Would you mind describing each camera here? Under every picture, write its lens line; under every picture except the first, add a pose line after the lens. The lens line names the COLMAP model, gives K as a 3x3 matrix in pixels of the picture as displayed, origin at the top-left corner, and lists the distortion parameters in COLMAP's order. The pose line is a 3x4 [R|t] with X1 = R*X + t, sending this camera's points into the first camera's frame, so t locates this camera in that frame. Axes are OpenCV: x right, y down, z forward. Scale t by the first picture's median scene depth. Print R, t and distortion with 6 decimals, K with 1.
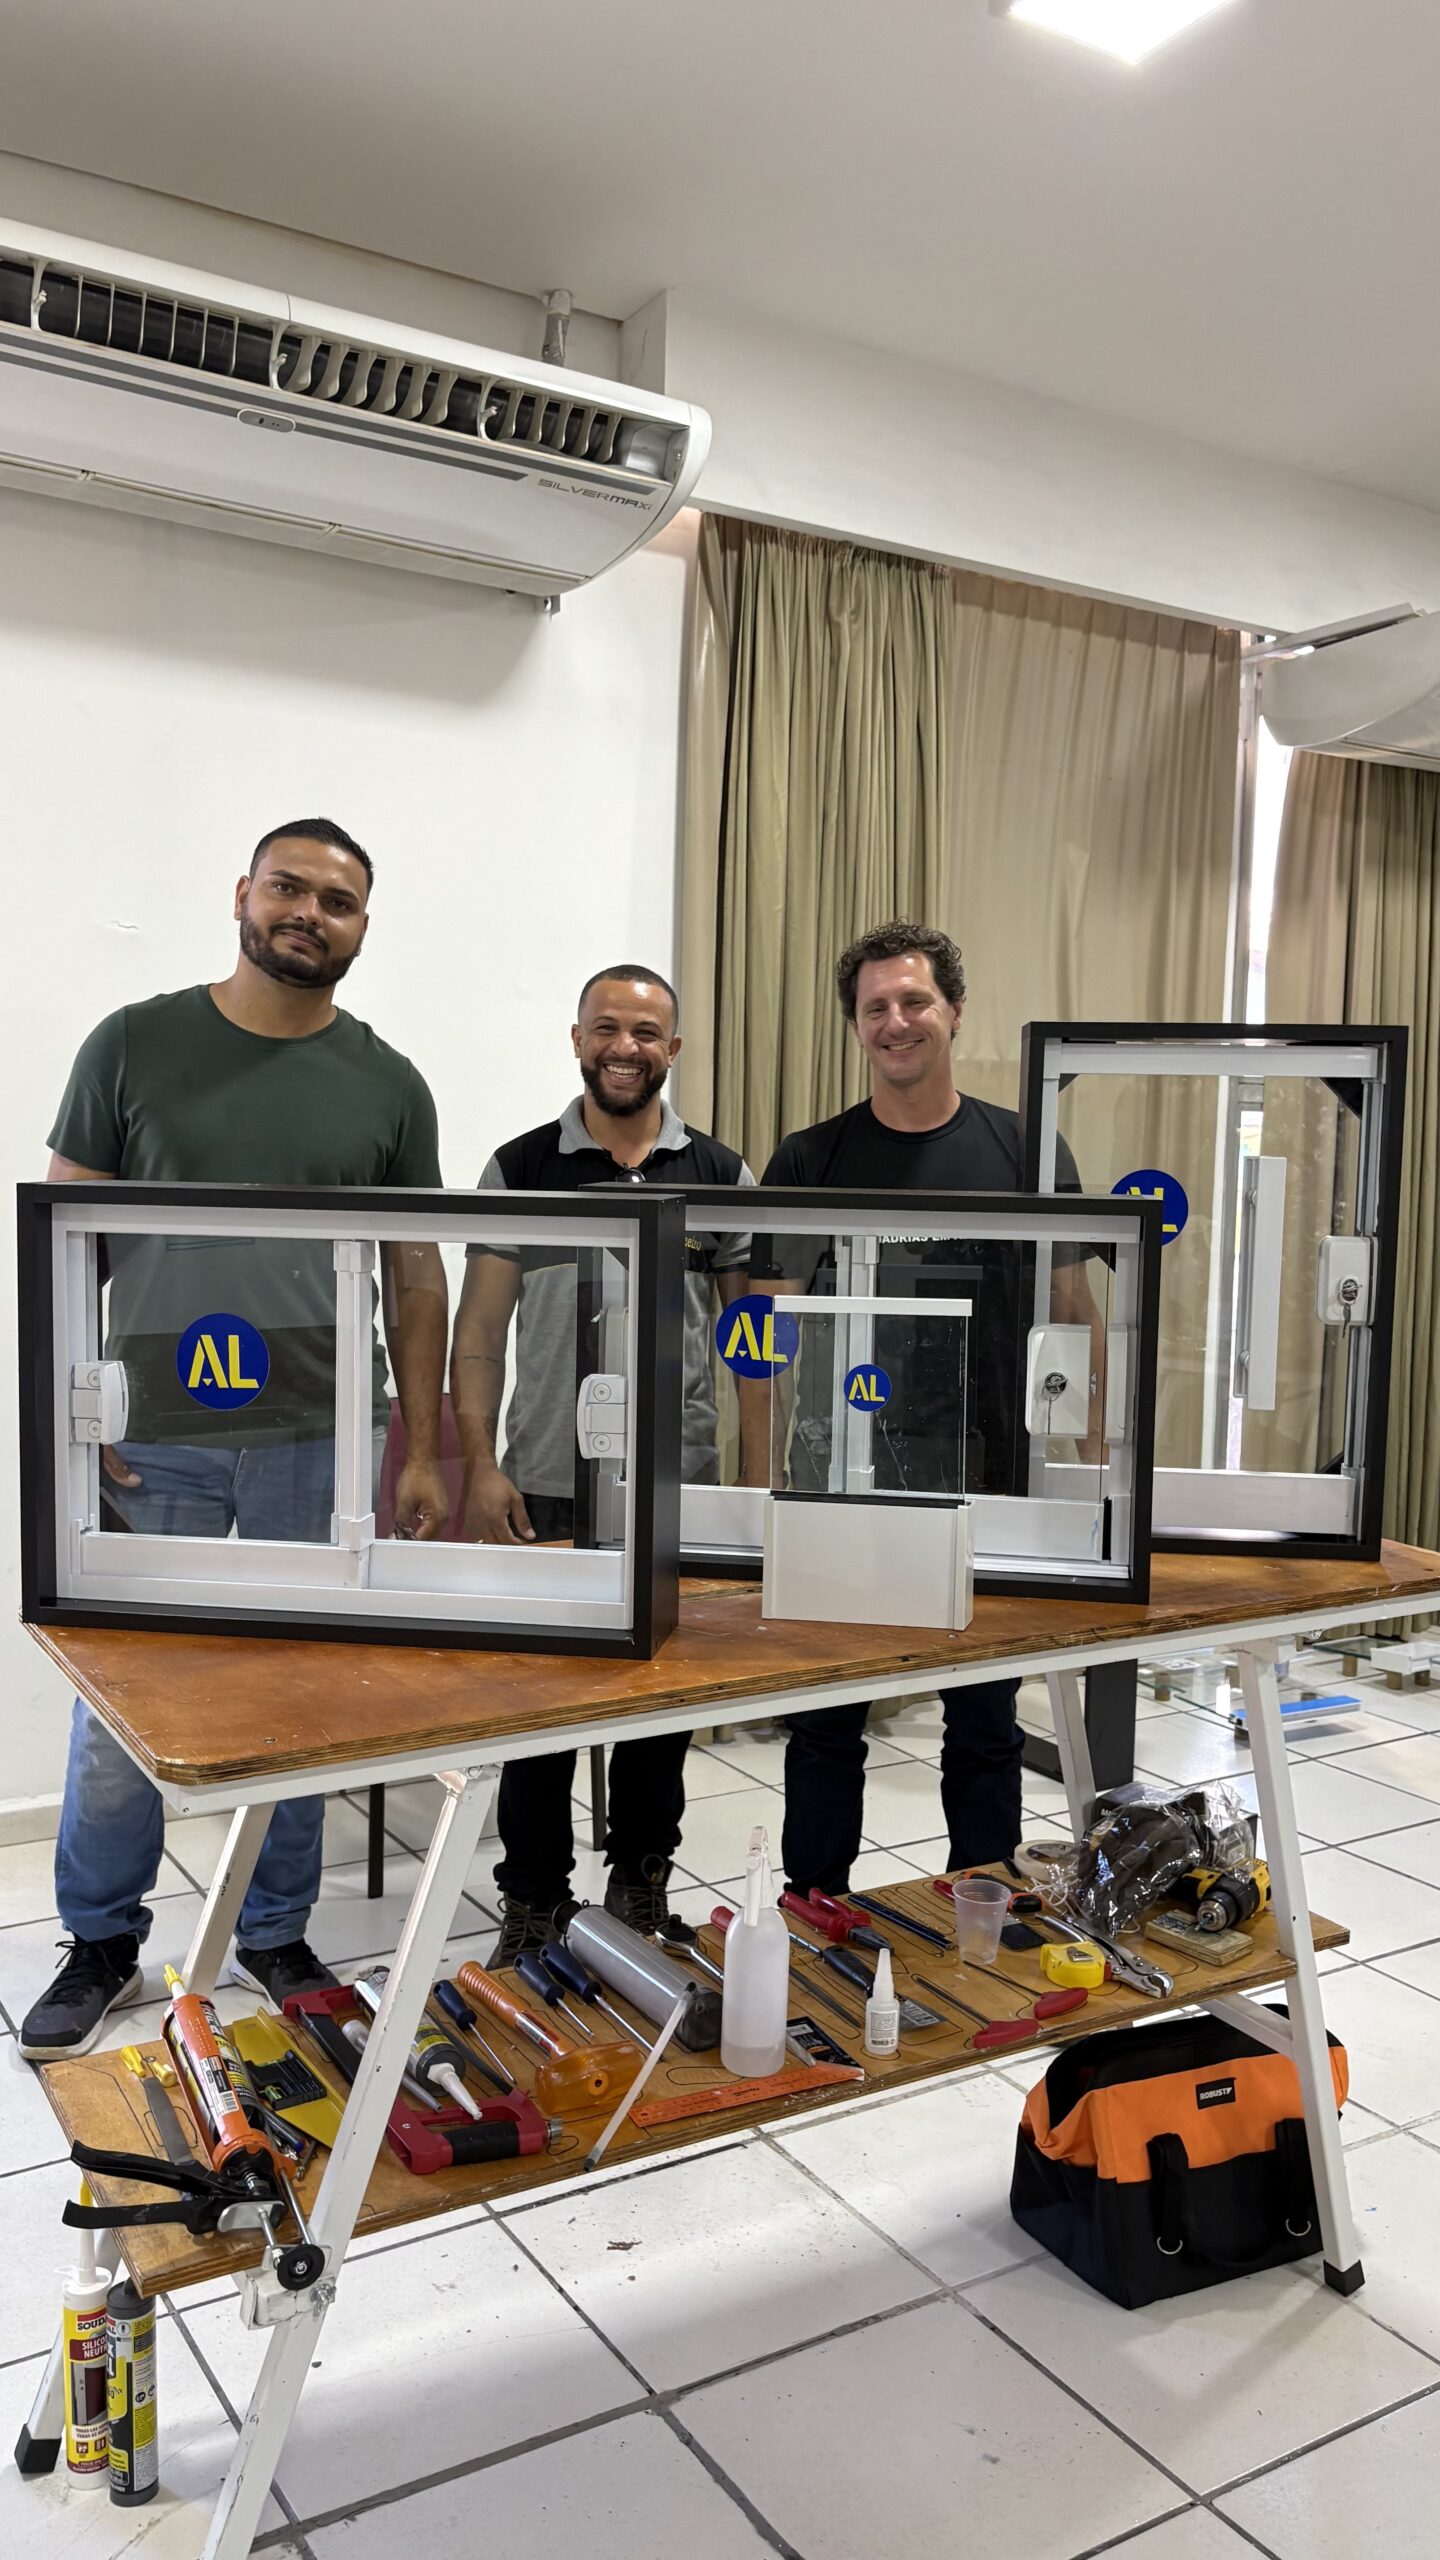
lens RADIAL K [[1982.8, 0, 720.0], [0, 1982.8, 1280.0], [0, 0, 1]] dist [0.003600, -0.005227]
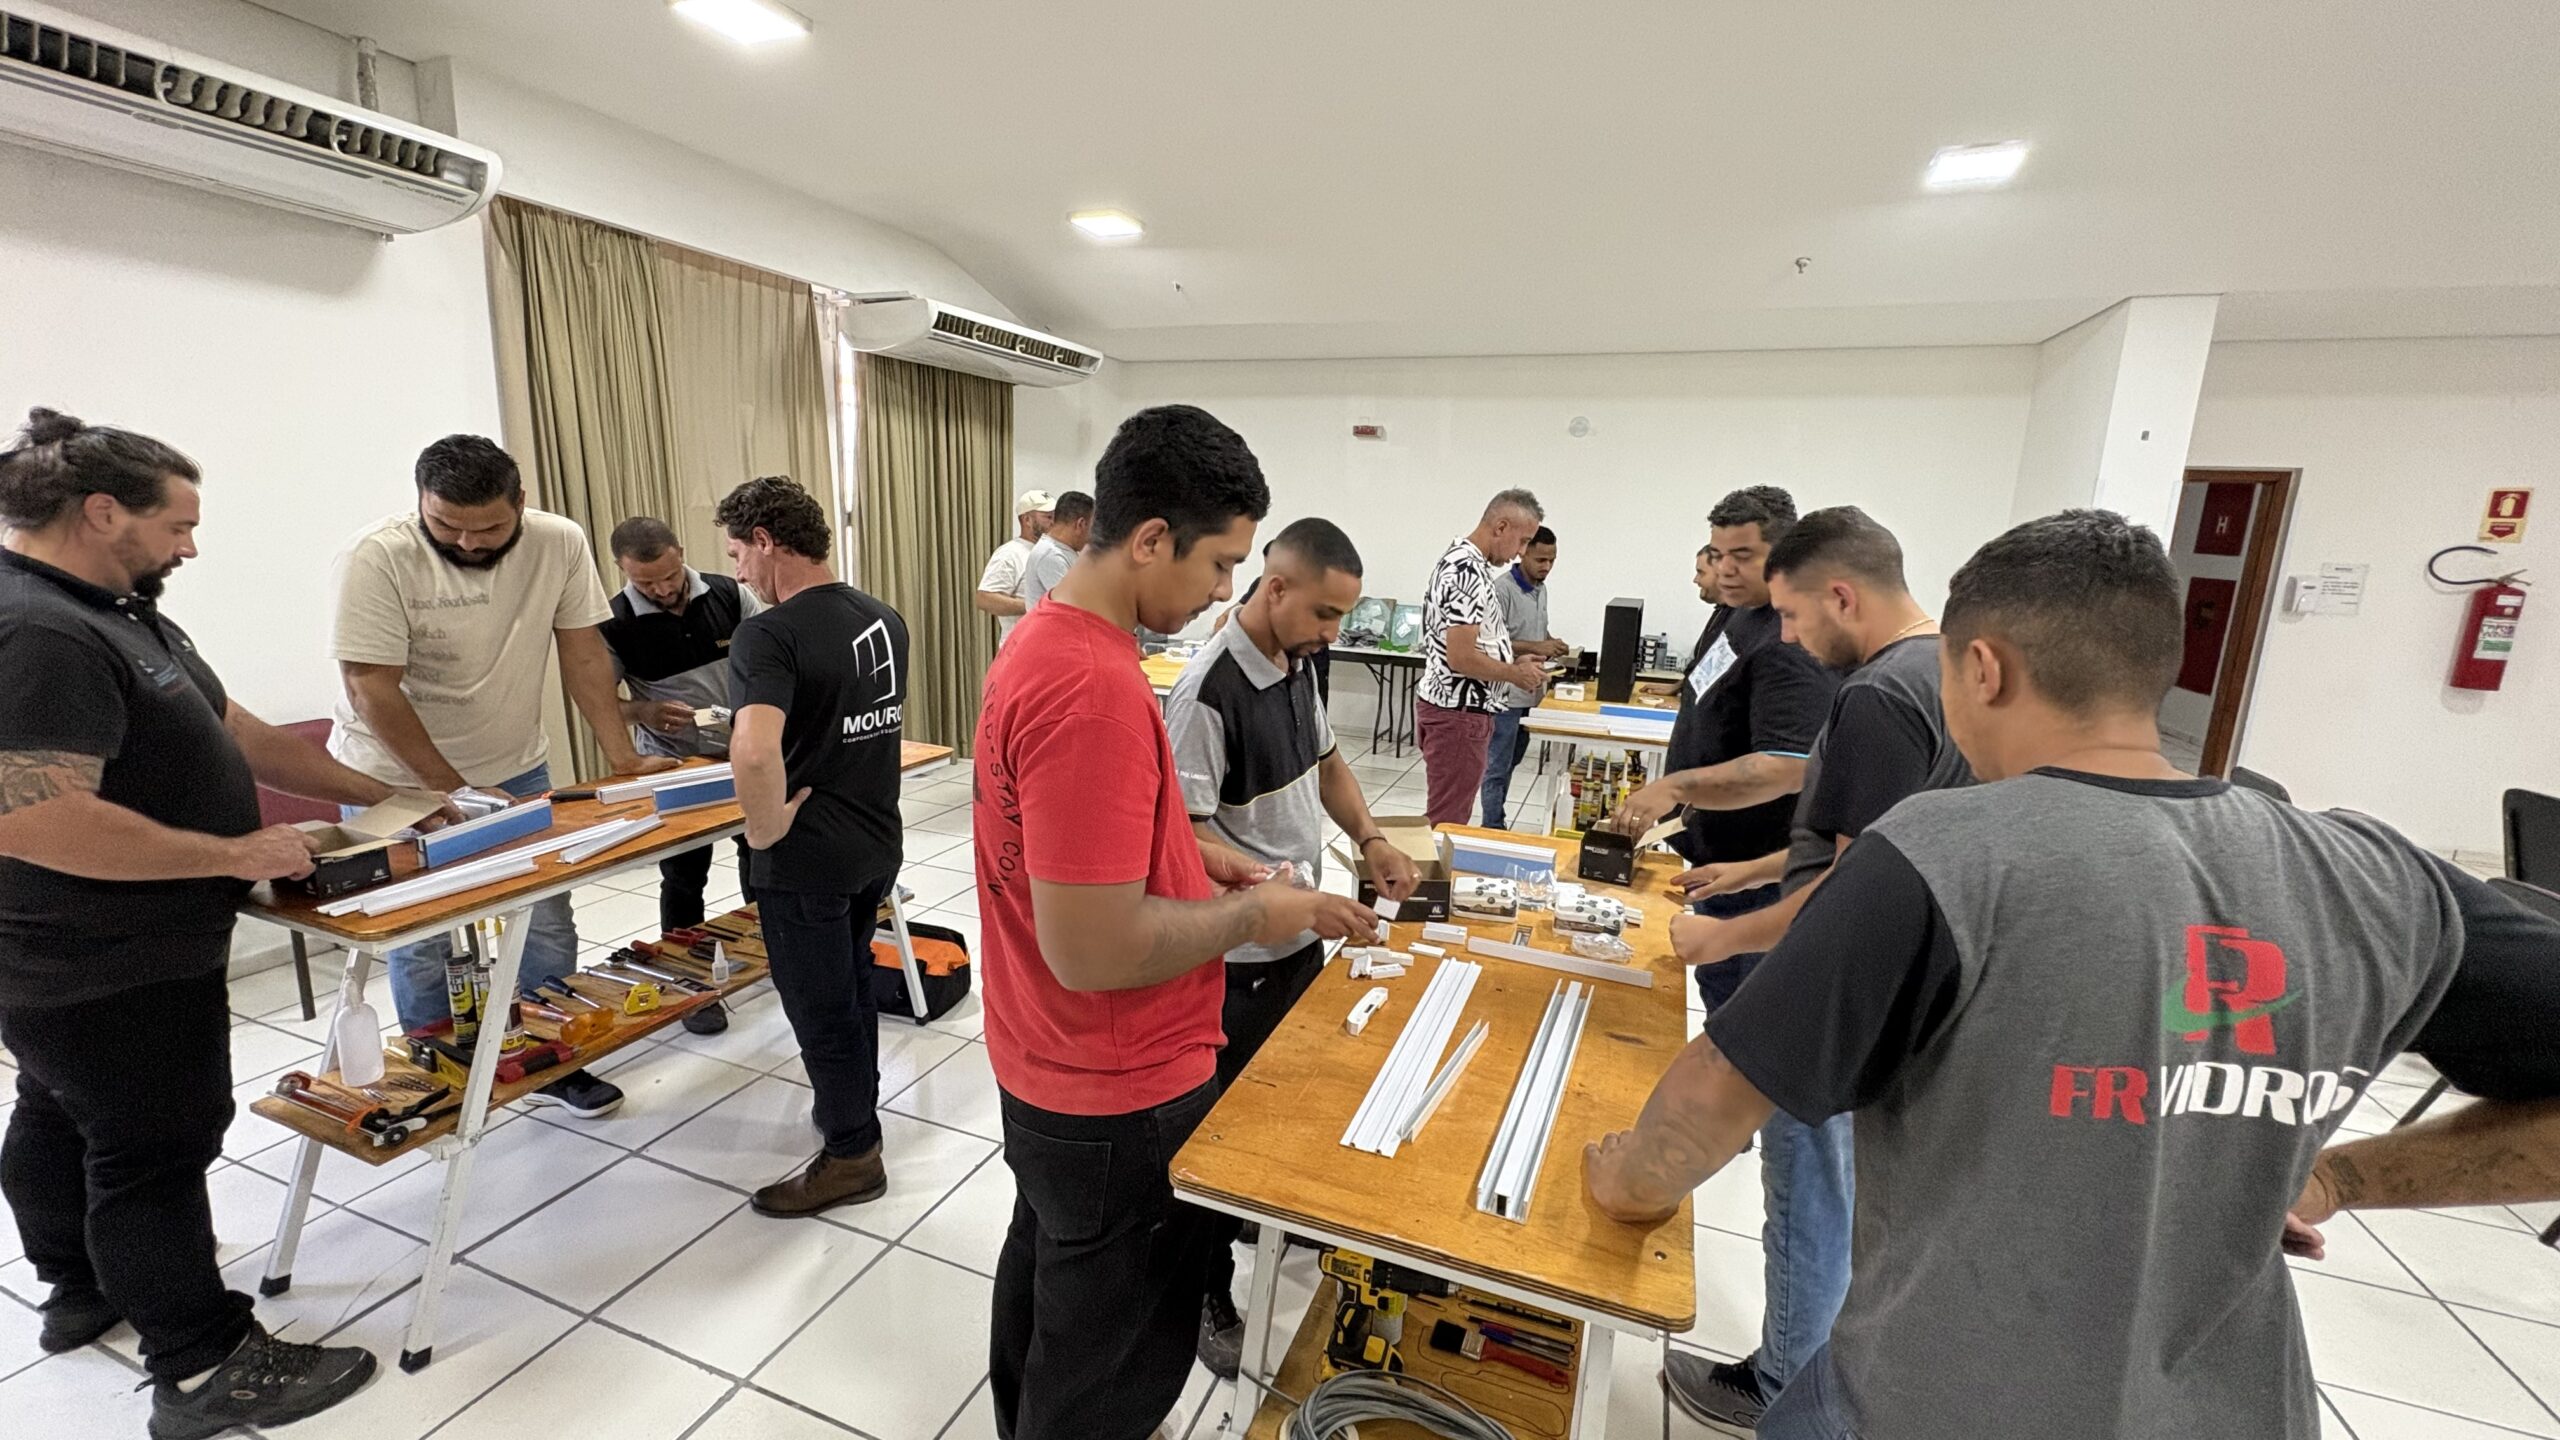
lens RADIAL K [[1019.6, 0, 1280.0], [0, 1019.6, 720.0], [0, 0, 1]] dist [0.001865, -0.000189]
pose [[0.797870, -0.109698, 0.592765, -0.040436], [0.017120, 0.987031, 0.159617, -0.061935], [-0.602587, -0.117205, 0.789400, -0.193939]]
